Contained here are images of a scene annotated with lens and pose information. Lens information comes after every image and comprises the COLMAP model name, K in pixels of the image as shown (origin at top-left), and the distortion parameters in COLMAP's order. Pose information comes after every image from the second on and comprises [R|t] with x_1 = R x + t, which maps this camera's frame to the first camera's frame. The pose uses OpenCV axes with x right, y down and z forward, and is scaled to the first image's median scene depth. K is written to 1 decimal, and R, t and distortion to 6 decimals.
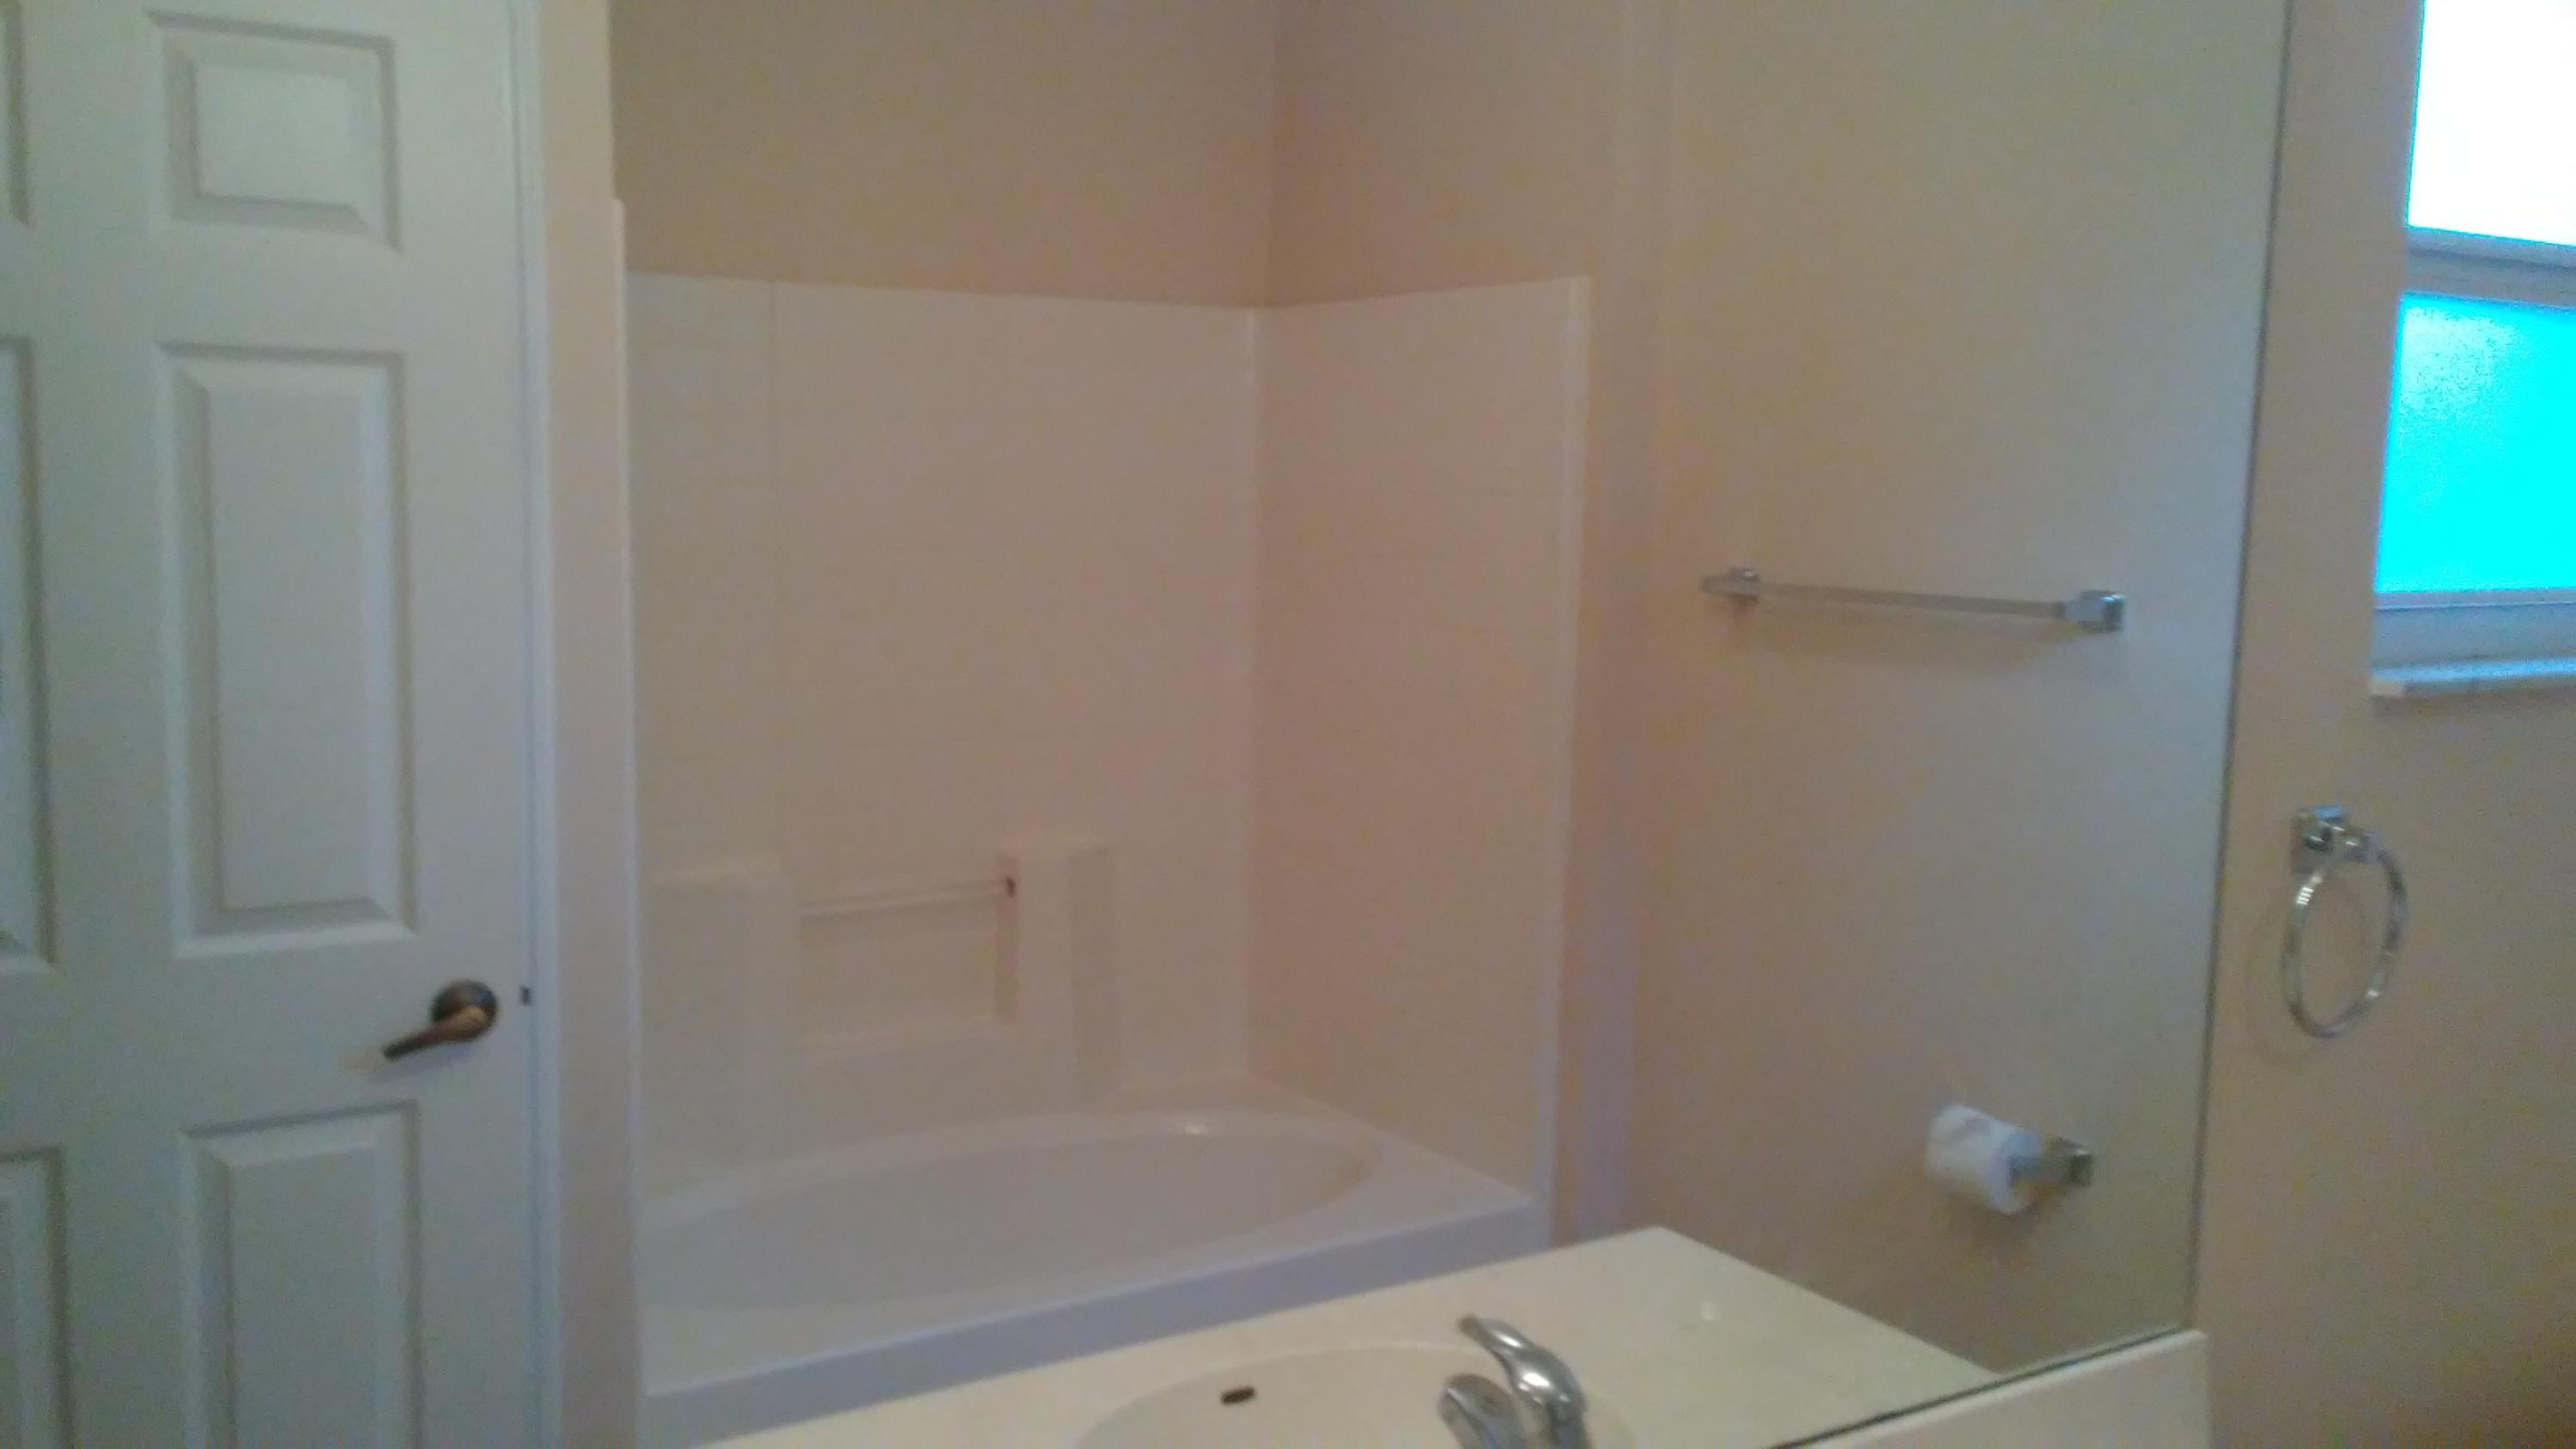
lens RADIAL K [[2241.8, 0, 1266.3], [0, 2241.8, 725.1], [0, 0, 1]] dist [0.036475, 0.109670]
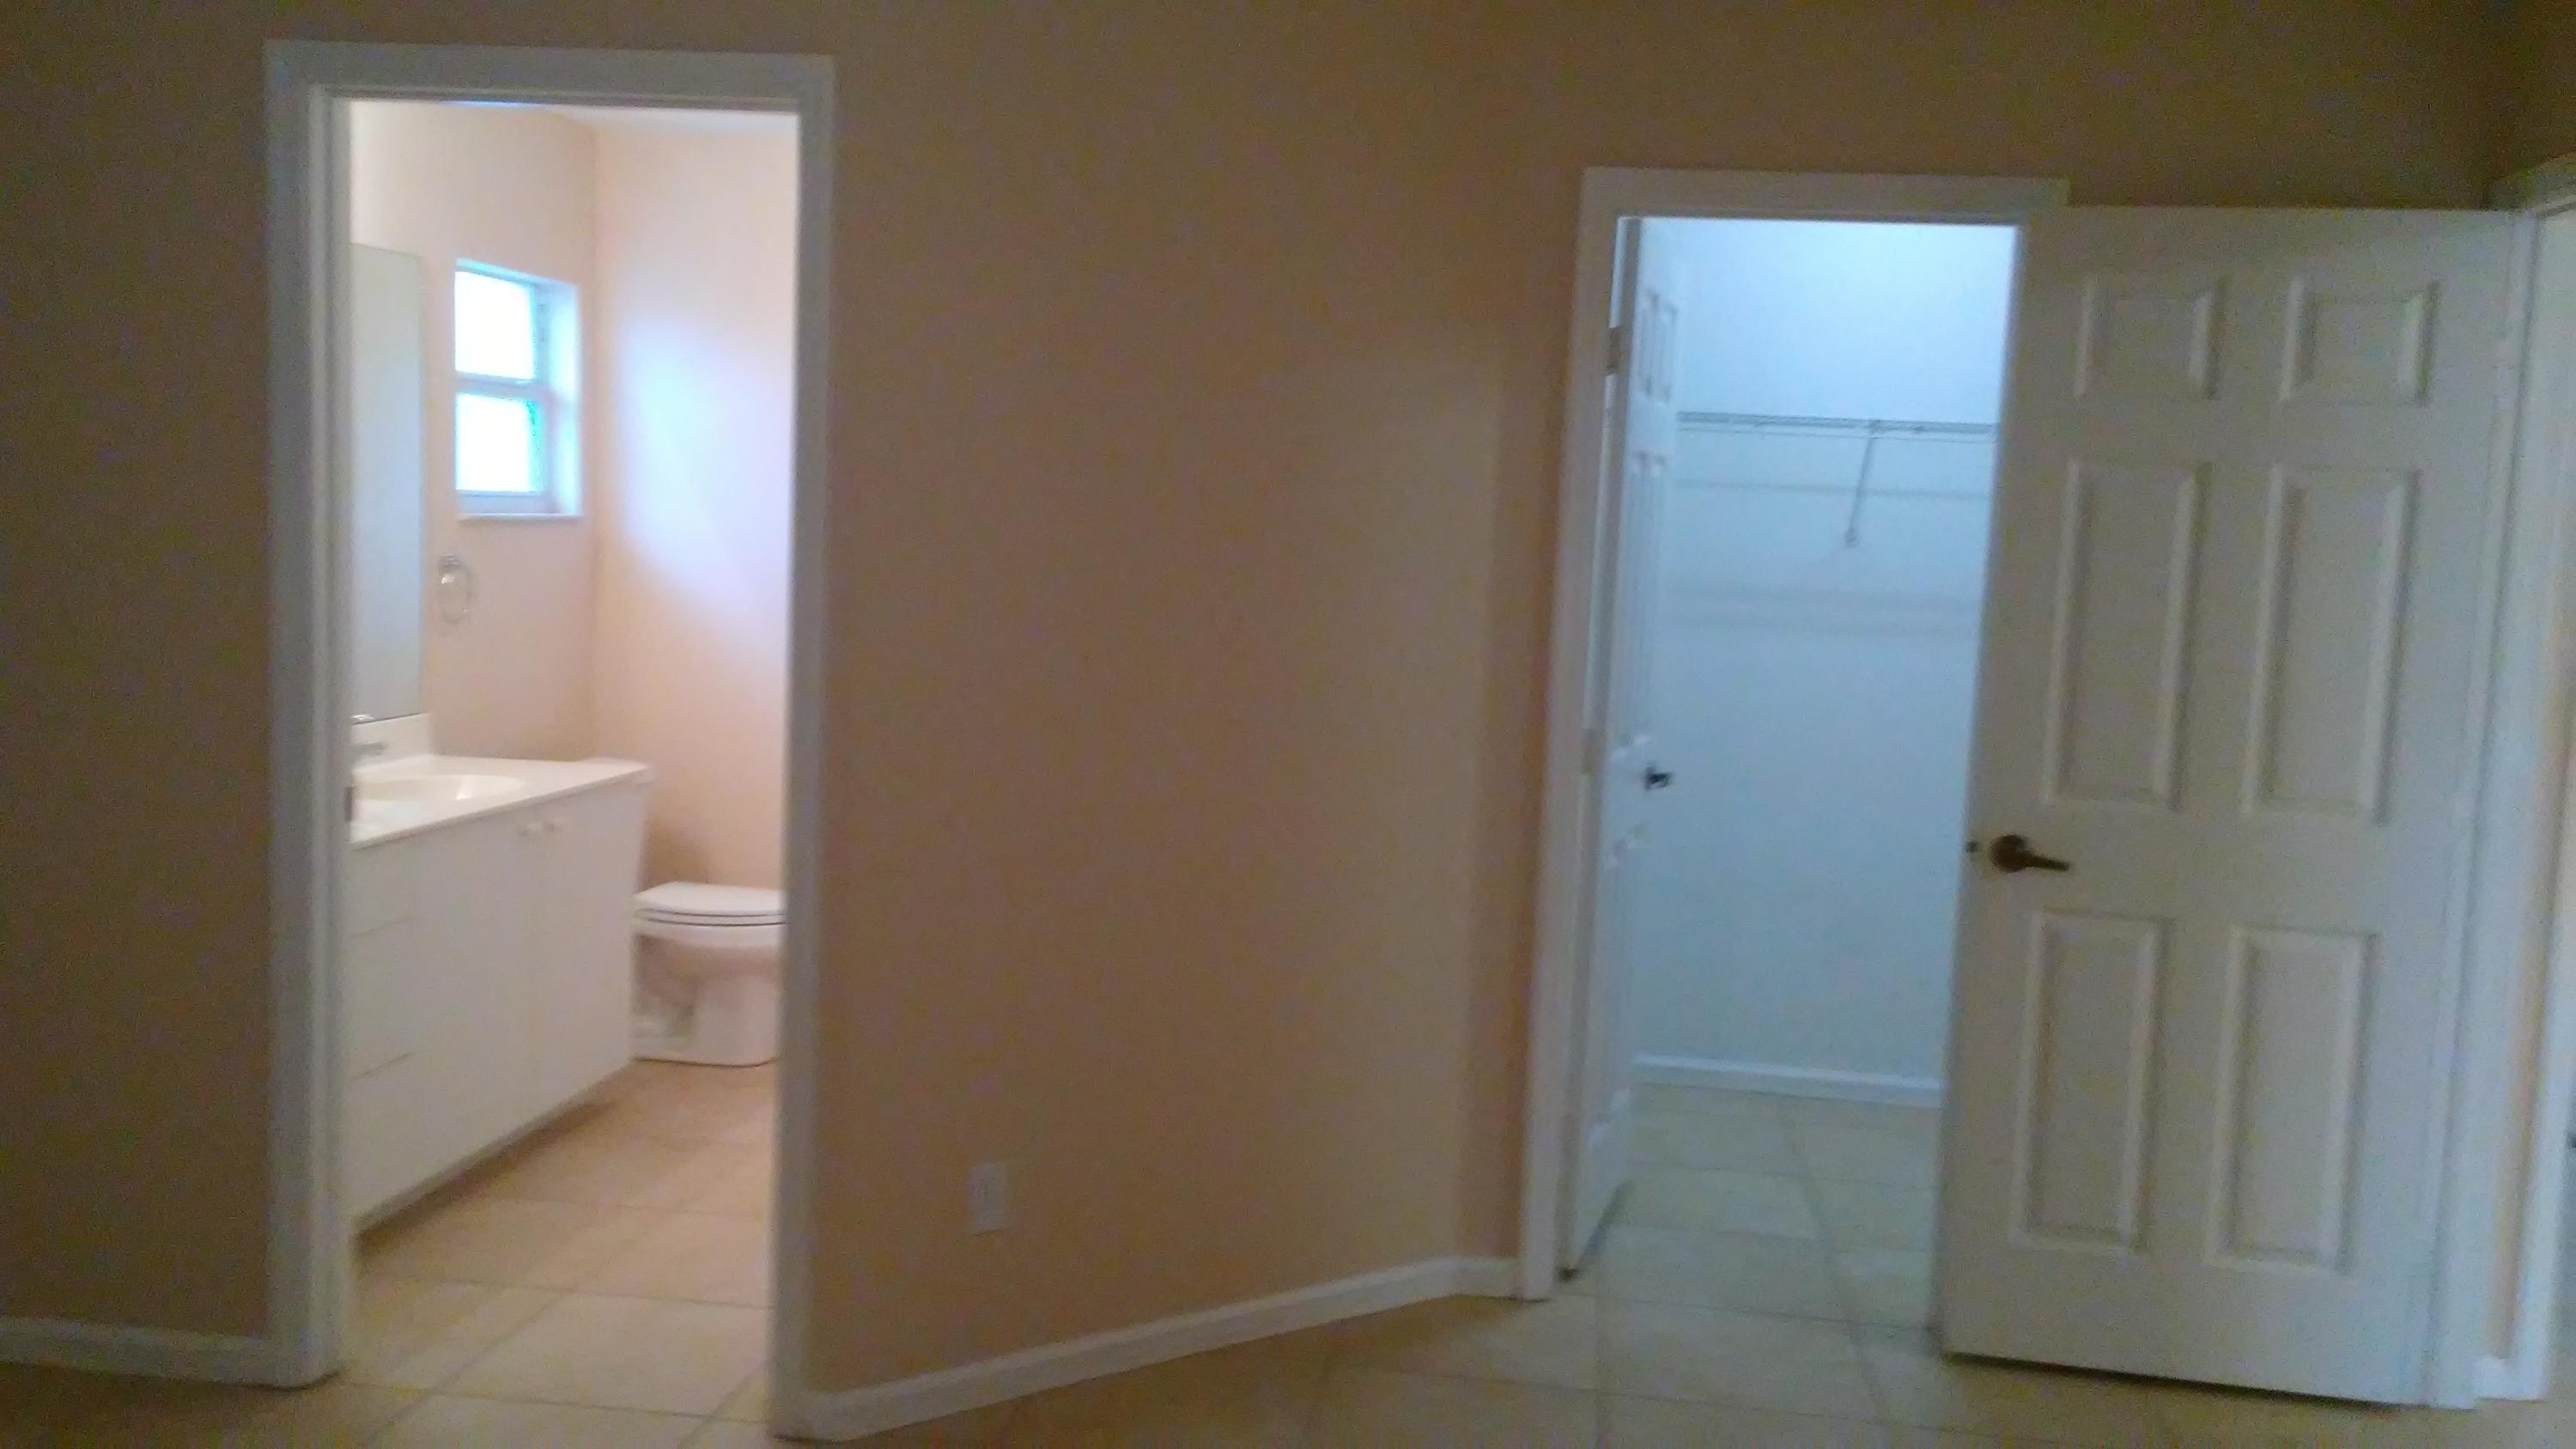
lens RADIAL K [[2241.8, 0, 1266.3], [0, 2241.8, 725.1], [0, 0, 1]] dist [0.036475, 0.109670]
pose [[0.673640, -0.072989, 0.735447, -1.127071], [0.062846, 0.997164, 0.041399, 0.218822], [-0.736383, 0.018332, 0.676317, -2.015167]]
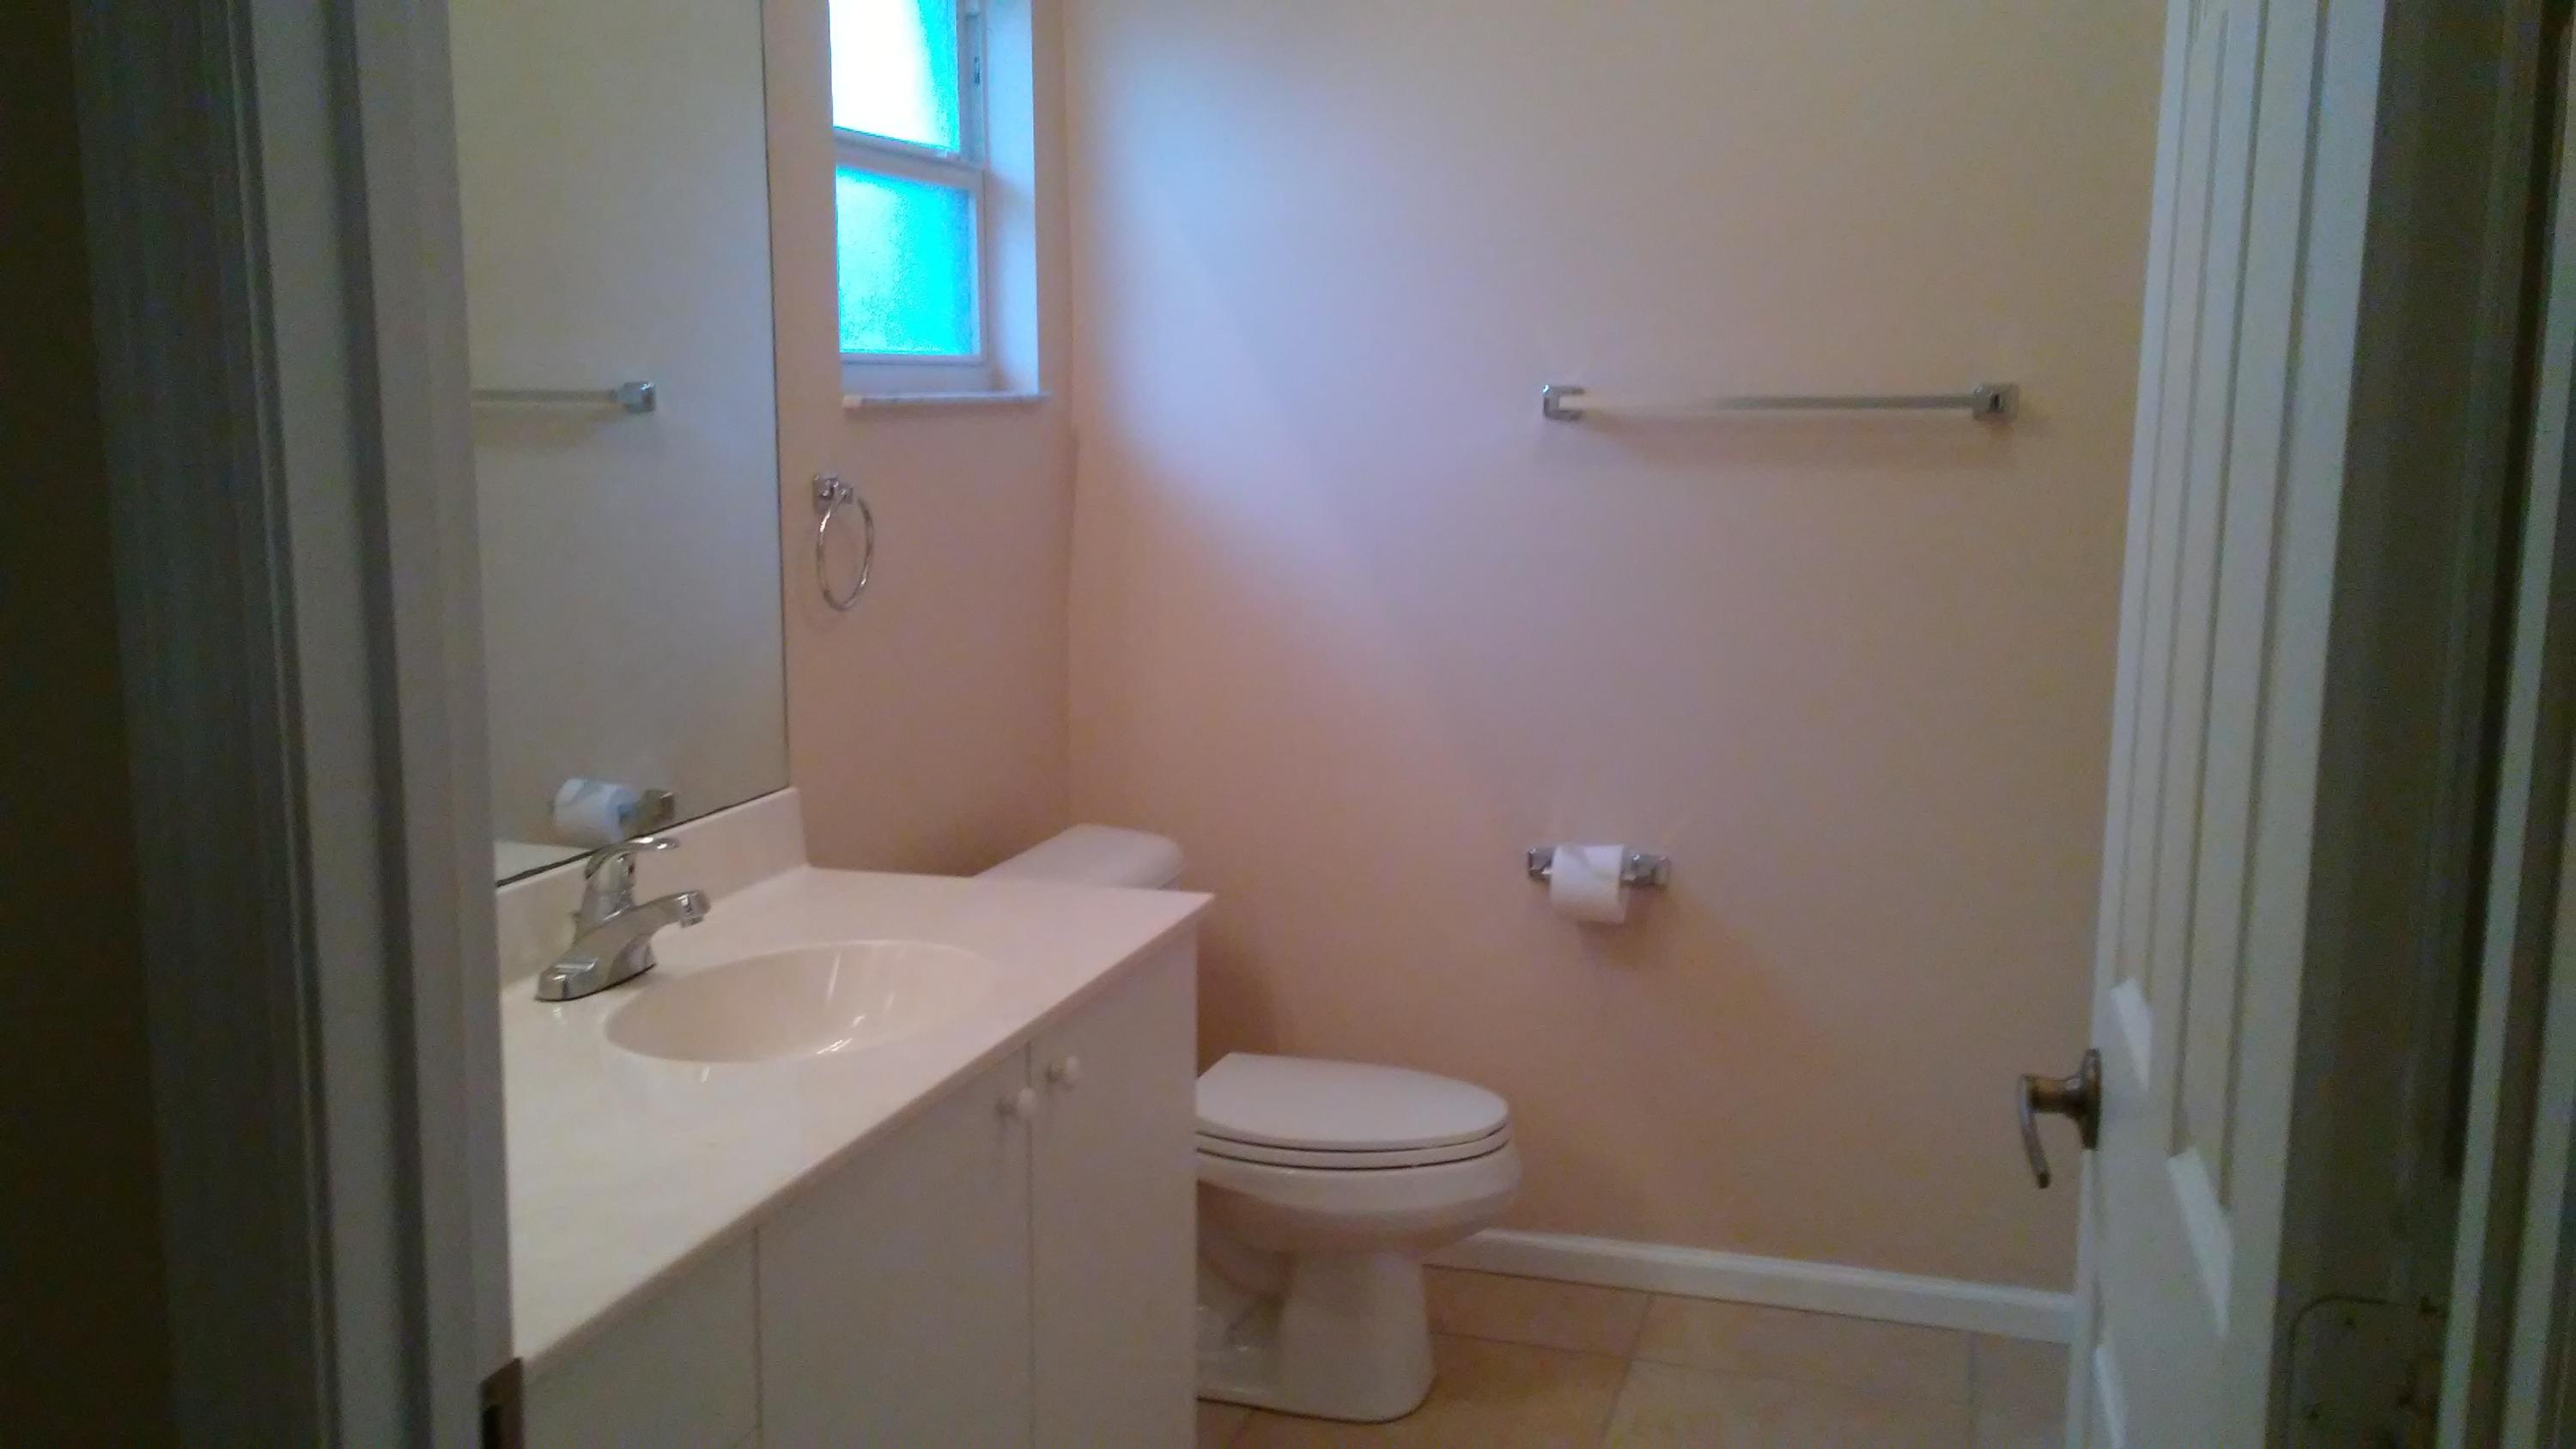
lens RADIAL K [[2241.8, 0, 1266.3], [0, 2241.8, 725.1], [0, 0, 1]] dist [0.036475, 0.109670]
pose [[0.779929, -0.124610, 0.613337, -0.330055], [0.089913, 0.992122, 0.087232, 0.104916], [-0.619375, -0.012888, 0.784989, -0.521755]]
